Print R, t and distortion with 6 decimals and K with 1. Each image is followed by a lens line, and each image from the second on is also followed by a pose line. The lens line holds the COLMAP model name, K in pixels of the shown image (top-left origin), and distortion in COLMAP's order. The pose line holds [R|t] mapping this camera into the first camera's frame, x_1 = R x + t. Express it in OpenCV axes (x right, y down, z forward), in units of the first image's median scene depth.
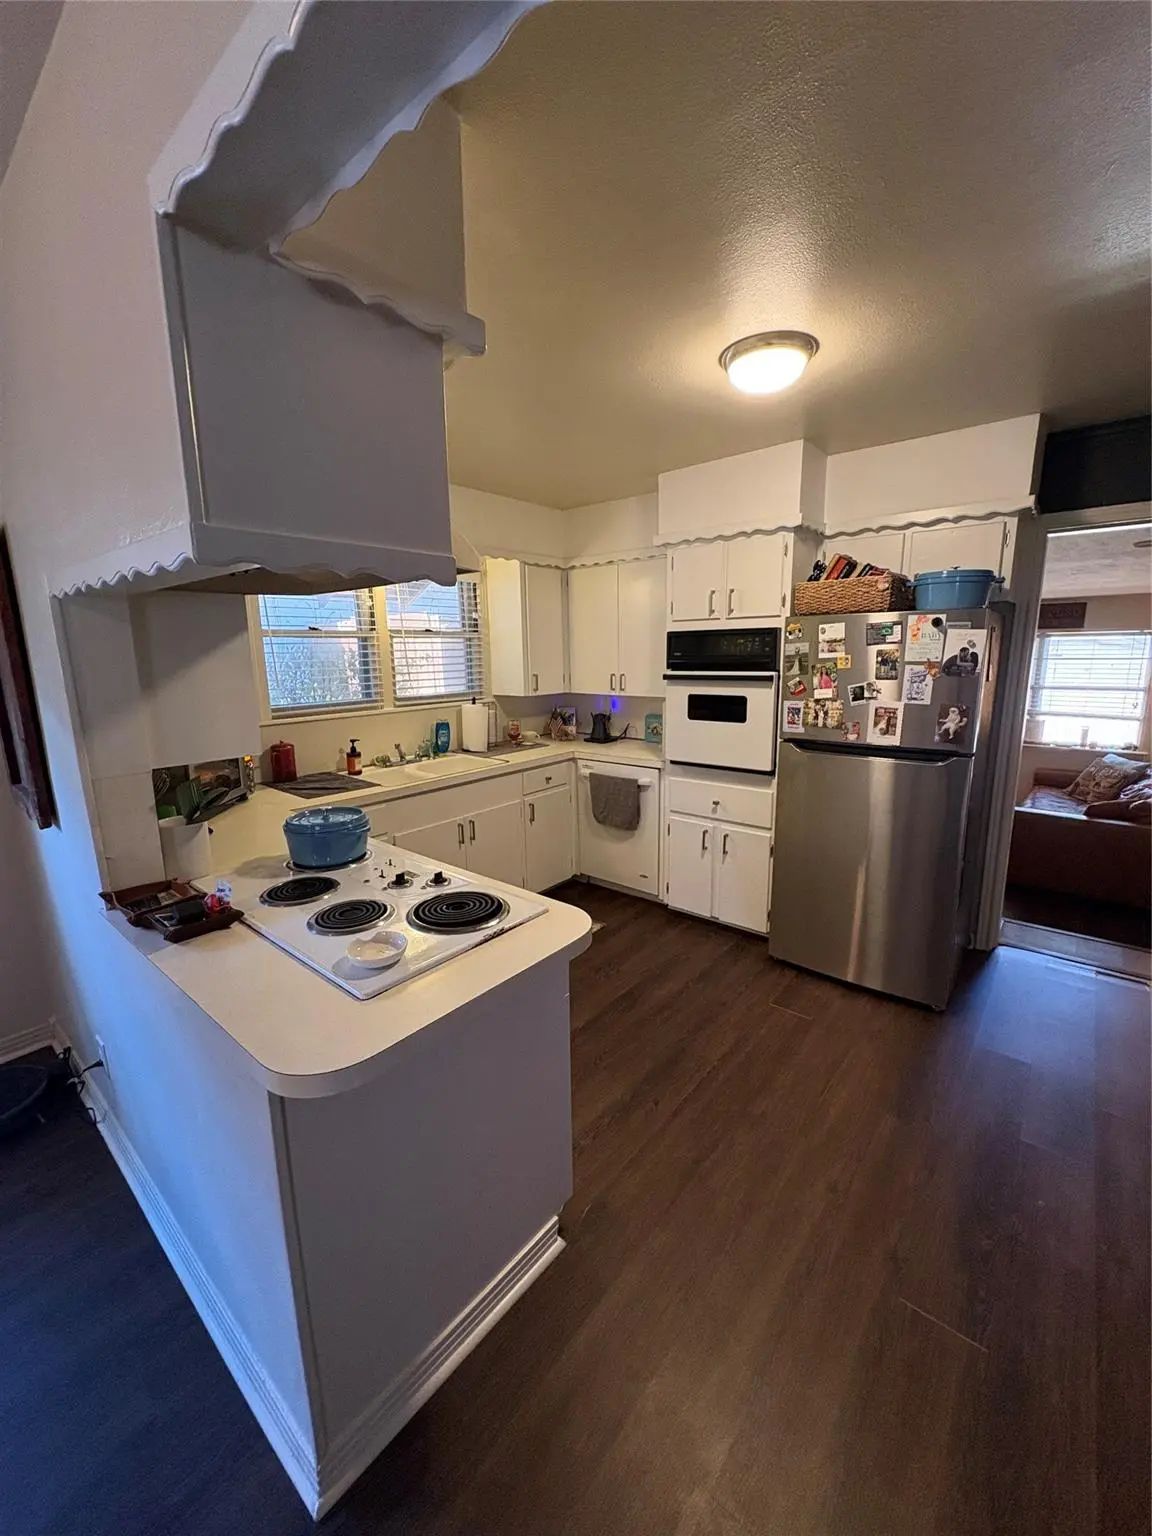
lens RADIAL K [[612.9, 0, 569.8], [0, 612.9, 767.1], [0, 0, 1]] dist [0.000392, 0.000348]
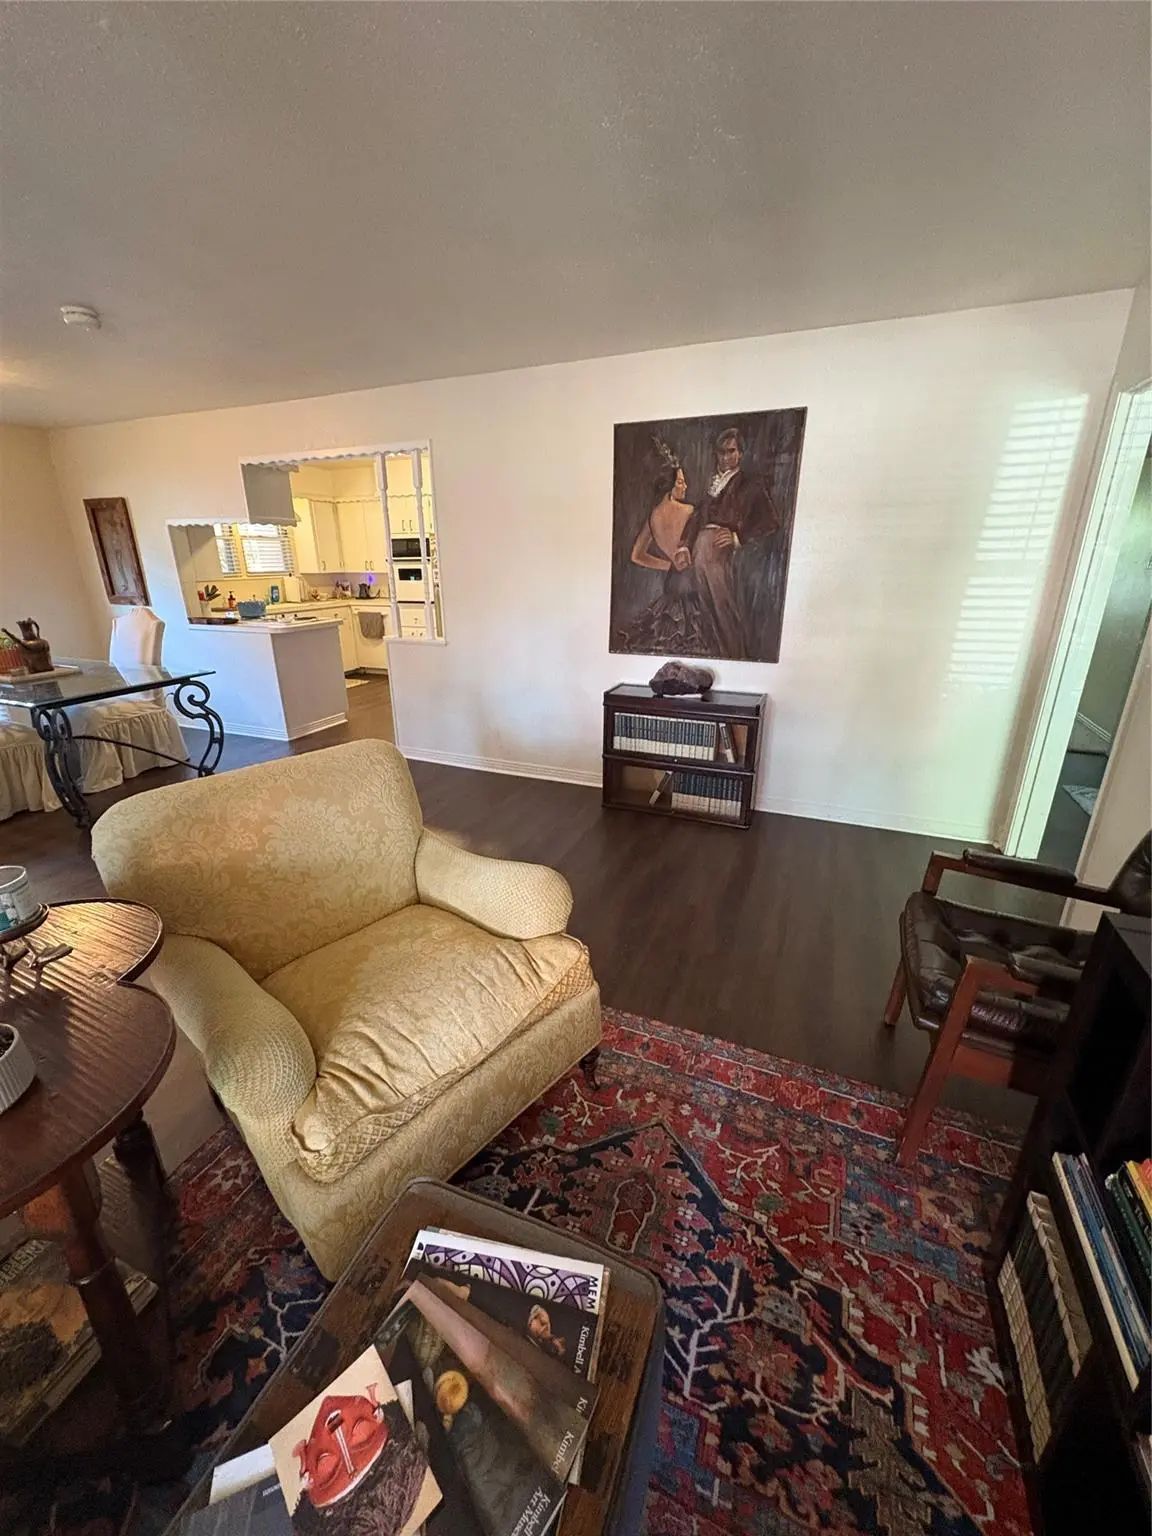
lens RADIAL K [[612.9, 0, 568.3], [0, 612.9, 764.5], [0, 0, 1]] dist [0.000392, 0.000348]
pose [[0.953947, -0.090093, 0.286125, 0.073516], [0.050657, 0.988517, 0.142363, 0.262501], [-0.295666, -0.121313, 0.947557, -1.202795]]
